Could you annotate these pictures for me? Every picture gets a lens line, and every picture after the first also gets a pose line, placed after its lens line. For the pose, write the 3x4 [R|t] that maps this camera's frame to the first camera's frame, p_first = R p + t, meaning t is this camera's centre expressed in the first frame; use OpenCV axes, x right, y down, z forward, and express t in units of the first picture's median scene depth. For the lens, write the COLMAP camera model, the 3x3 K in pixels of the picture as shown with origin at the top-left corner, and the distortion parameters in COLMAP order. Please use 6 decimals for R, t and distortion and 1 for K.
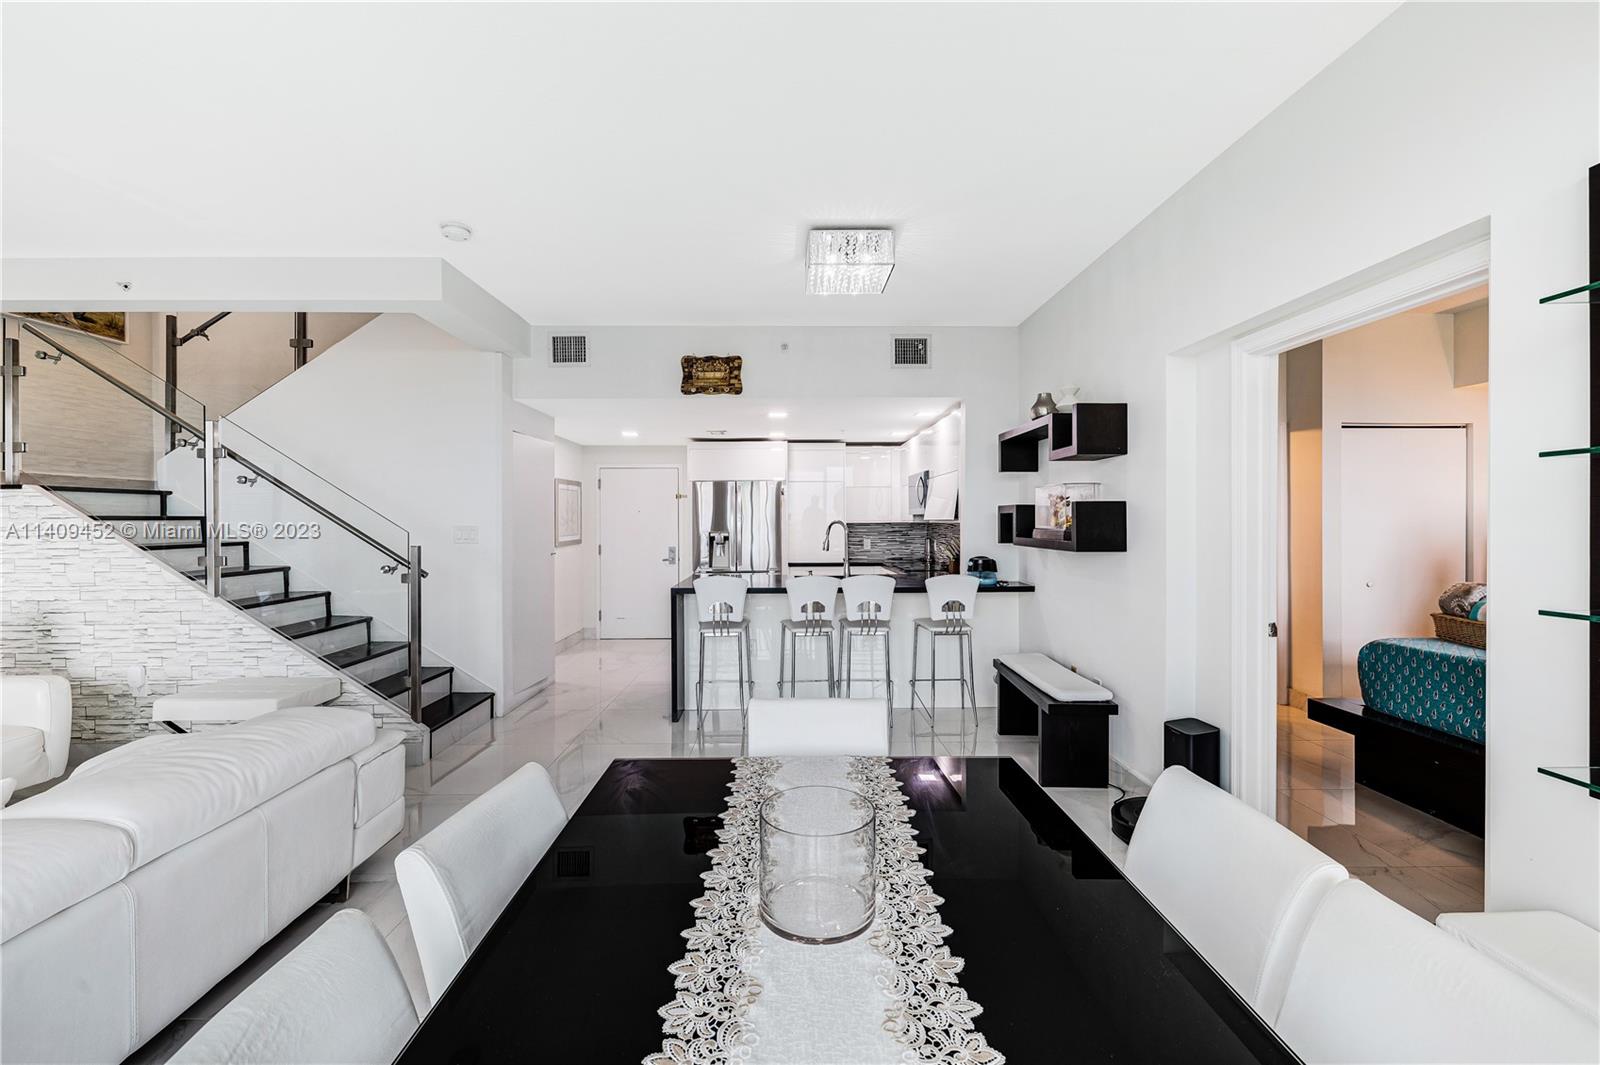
lens RADIAL K [[680.6, 0, 800.0], [0, 680.6, 532.5], [0, 0, 1]] dist [0.000033, -0.000016]
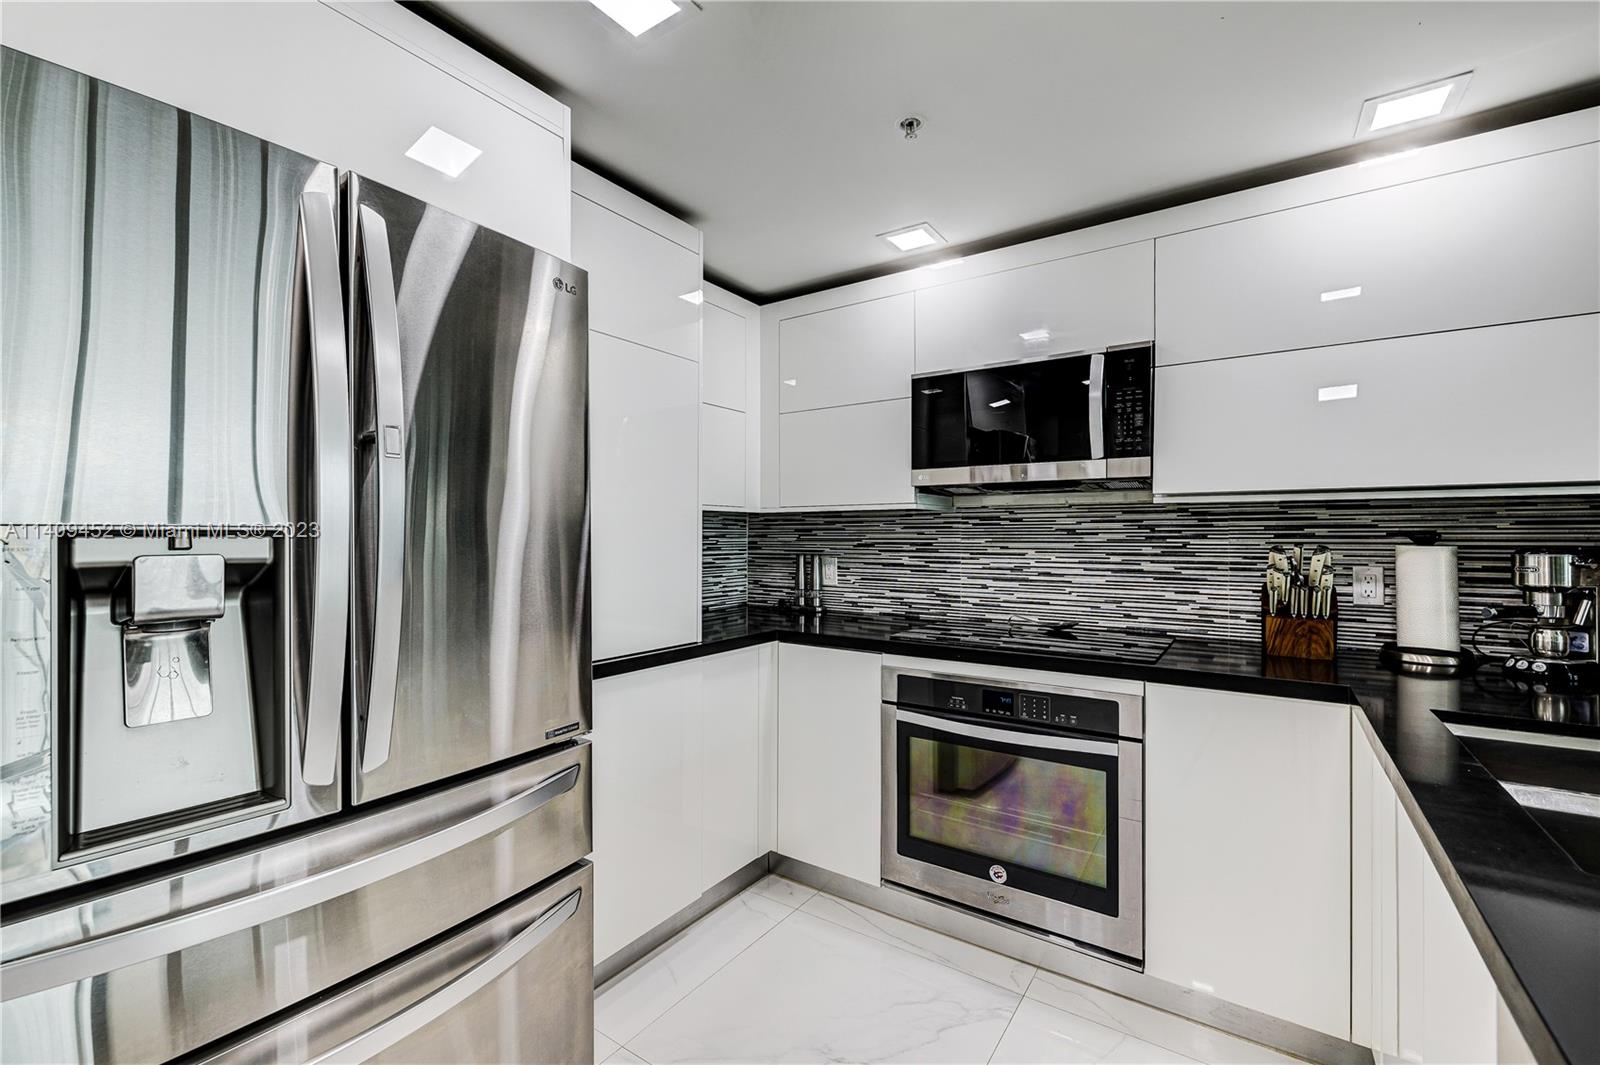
lens RADIAL K [[683.6, 0, 794.6], [0, 683.6, 536.2], [0, 0, 1]] dist [0.001138, -0.000097]
pose [[0.585293, 0.005428, 0.810804, -0.218215], [0.009129, 0.999870, -0.013284, 0.004924], [-0.810770, 0.015177, 0.585168, 1.197538]]
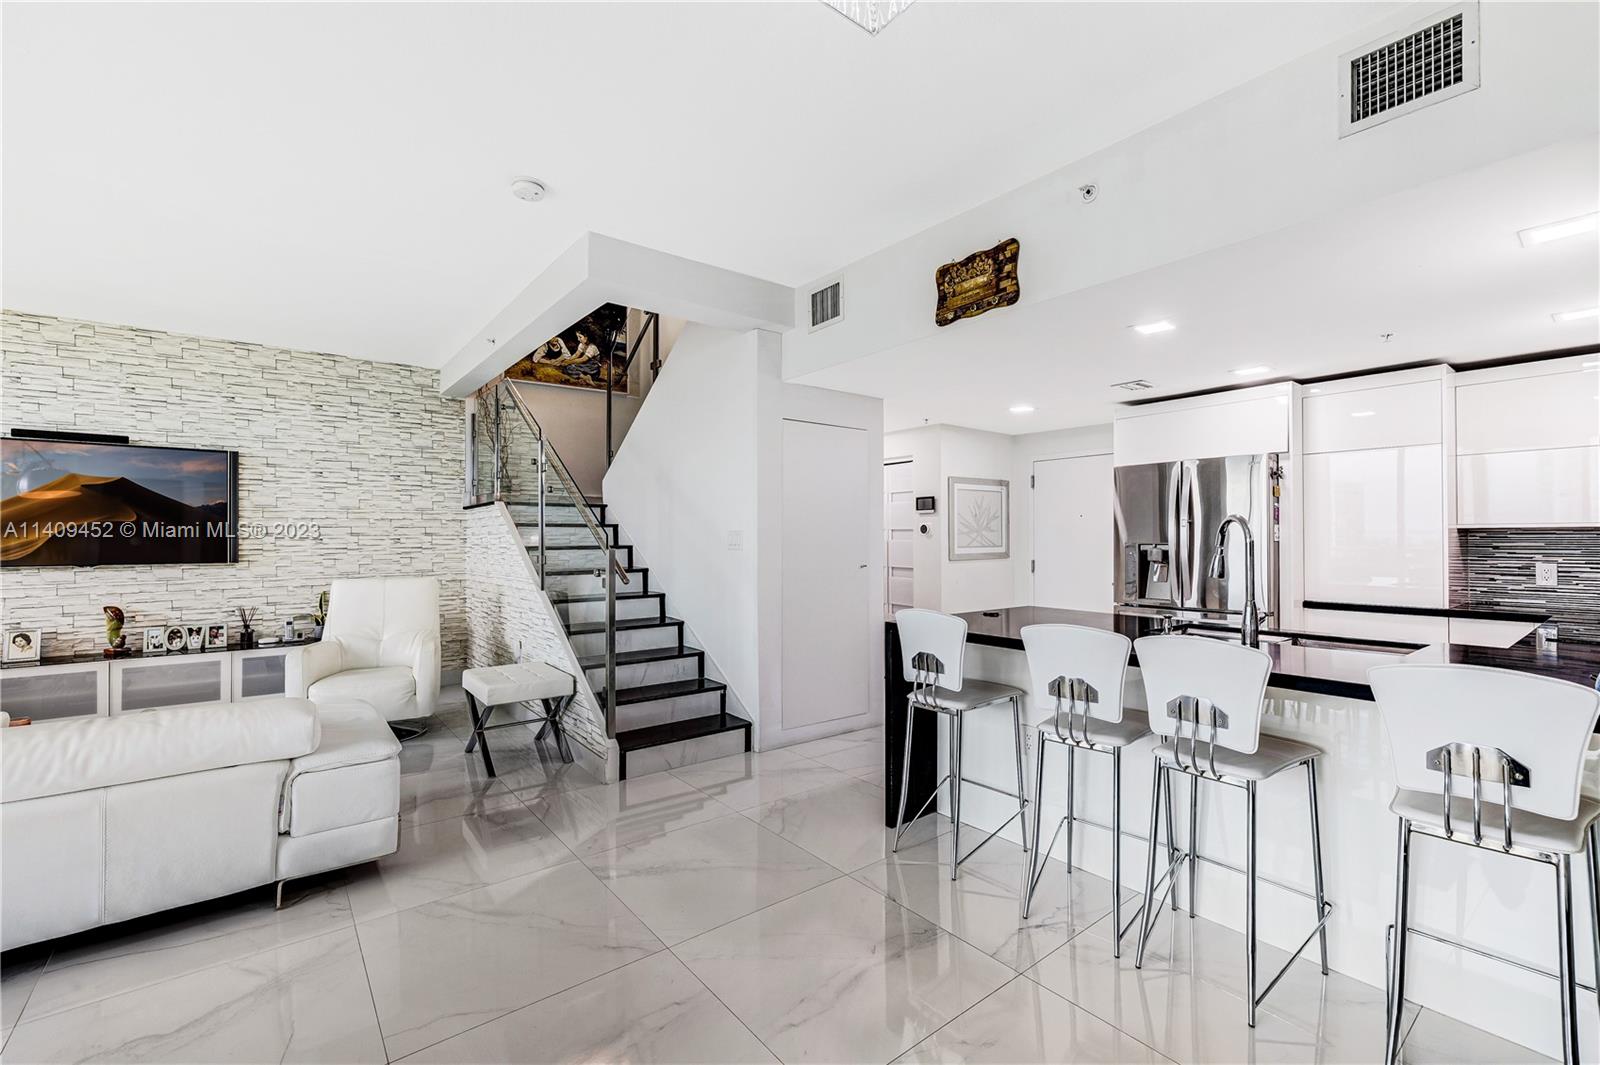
lens RADIAL K [[683.6, 0, 794.6], [0, 683.6, 536.2], [0, 0, 1]] dist [0.001138, -0.000097]
pose [[0.602129, -0.000956, -0.798398, 0.268377], [-0.016193, 0.999779, -0.013409, 0.009263], [0.798235, 0.021002, 0.601980, 0.498699]]
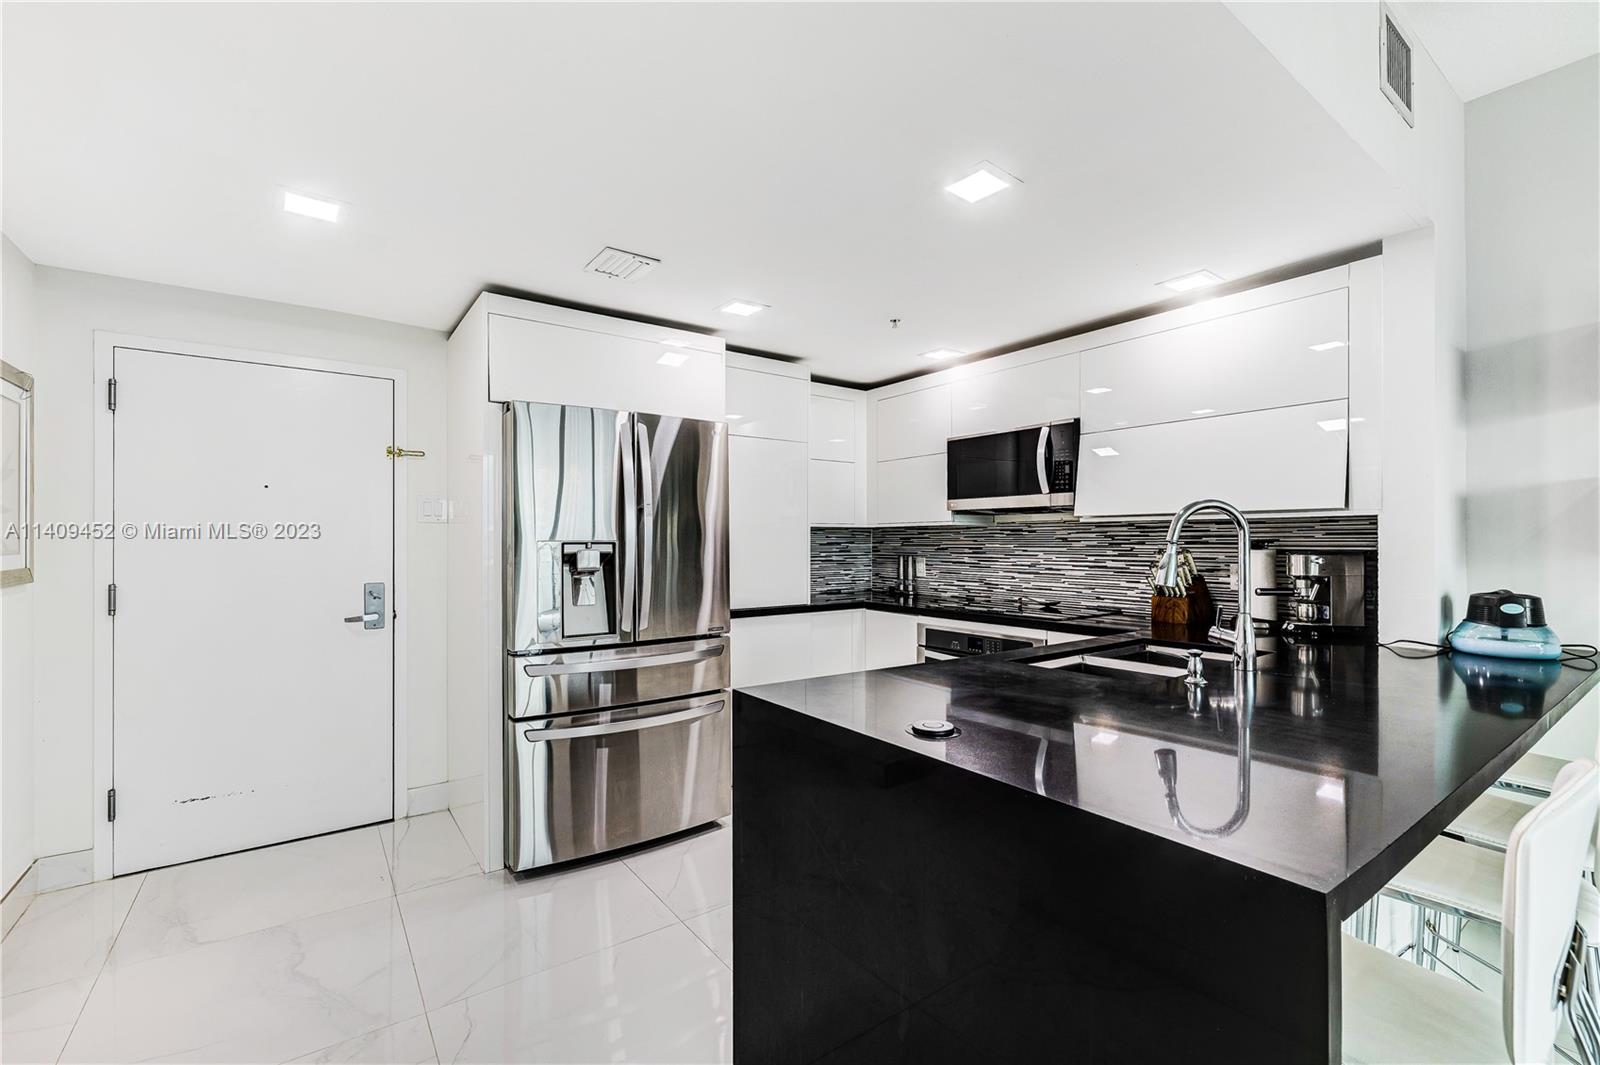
lens RADIAL K [[696.2, 0, 797.9], [0, 696.2, 549.7], [0, 0, 1]] dist [-0.000075, 0.000054]
pose [[0.823583, -0.002861, 0.567189, -0.345131], [0.005839, 0.999977, -0.003435, 0.008296], [-0.567166, 0.006141, 0.823581, 0.876975]]
